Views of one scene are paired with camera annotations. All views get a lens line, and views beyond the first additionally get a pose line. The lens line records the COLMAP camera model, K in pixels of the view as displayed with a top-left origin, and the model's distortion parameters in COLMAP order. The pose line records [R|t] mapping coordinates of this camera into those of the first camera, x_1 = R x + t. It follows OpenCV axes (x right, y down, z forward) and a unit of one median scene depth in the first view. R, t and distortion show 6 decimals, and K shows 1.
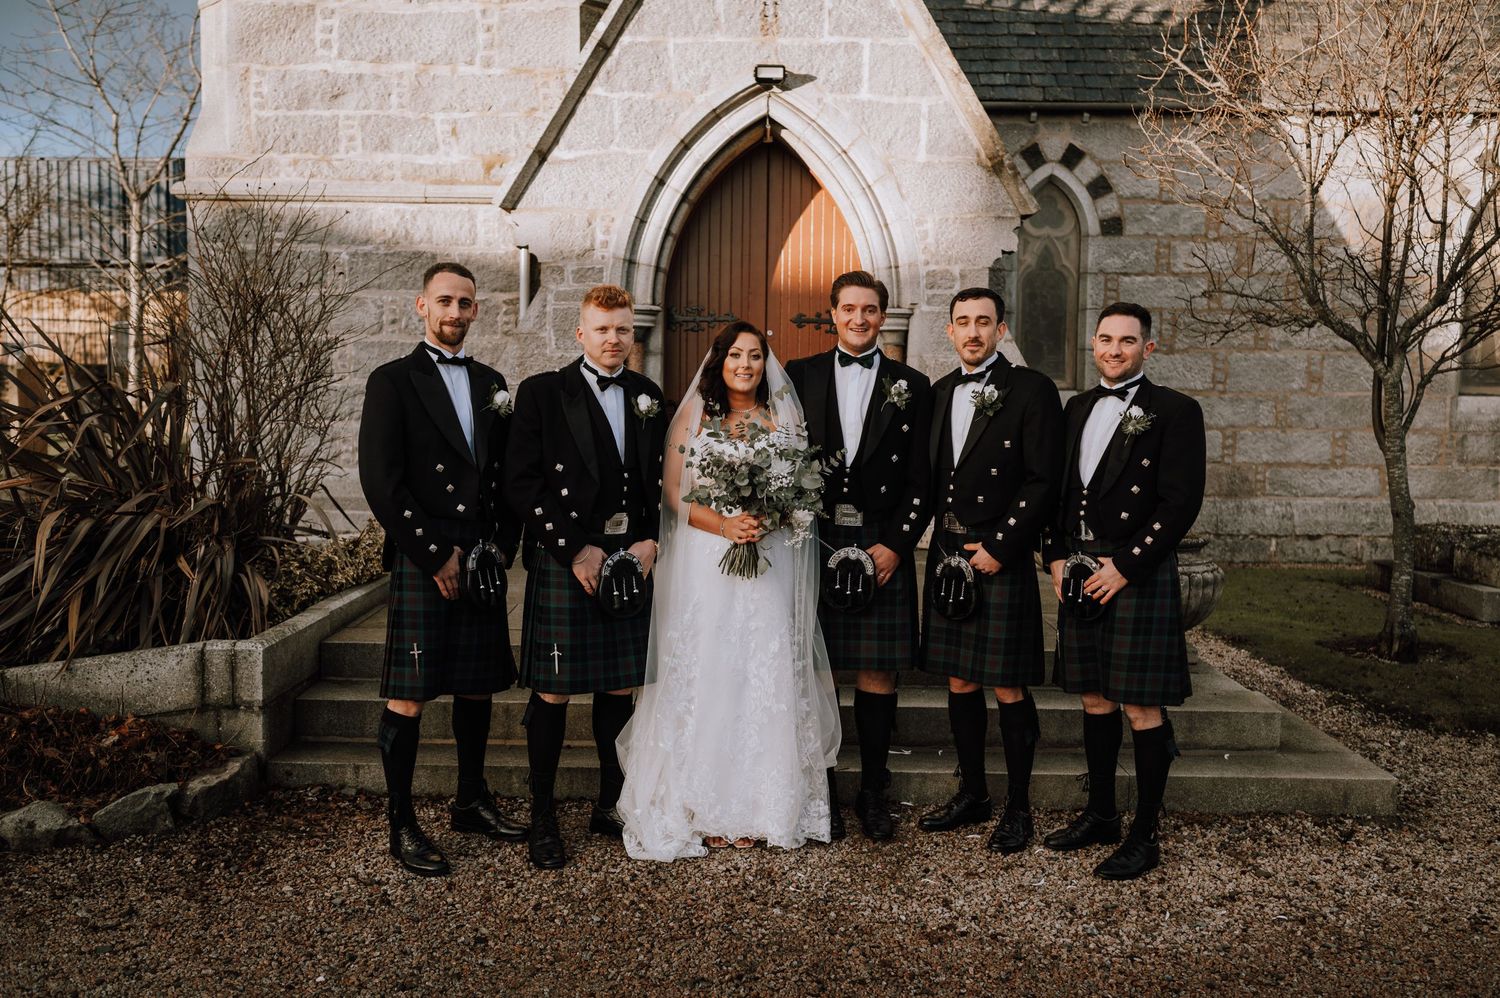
lens RADIAL K [[1445.3, 0, 751.8], [0, 1445.3, 501.0], [0, 0, 1]] dist [0.001842, 0.004293]
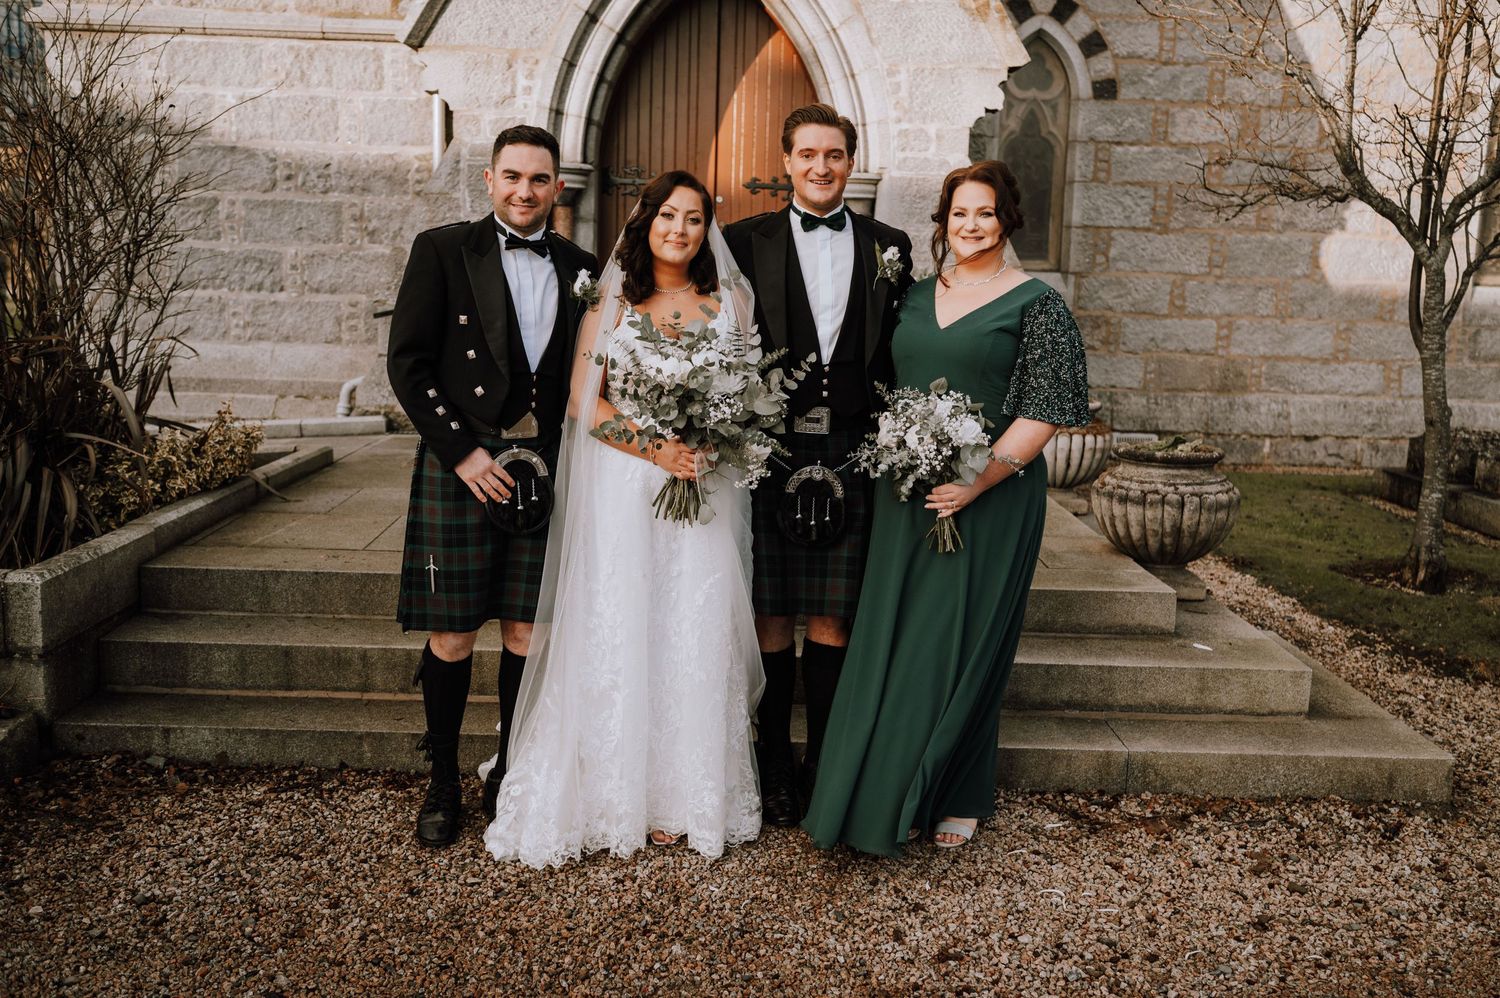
lens RADIAL K [[1448.2, 0, 757.2], [0, 1448.2, 499.2], [0, 0, 1]] dist [-0.001023, 0.007132]
pose [[0.999536, 0.014844, 0.026589, 0.016228], [-0.016979, 0.996489, 0.081987, -0.007646], [-0.025279, -0.082400, 0.996279, 0.114898]]
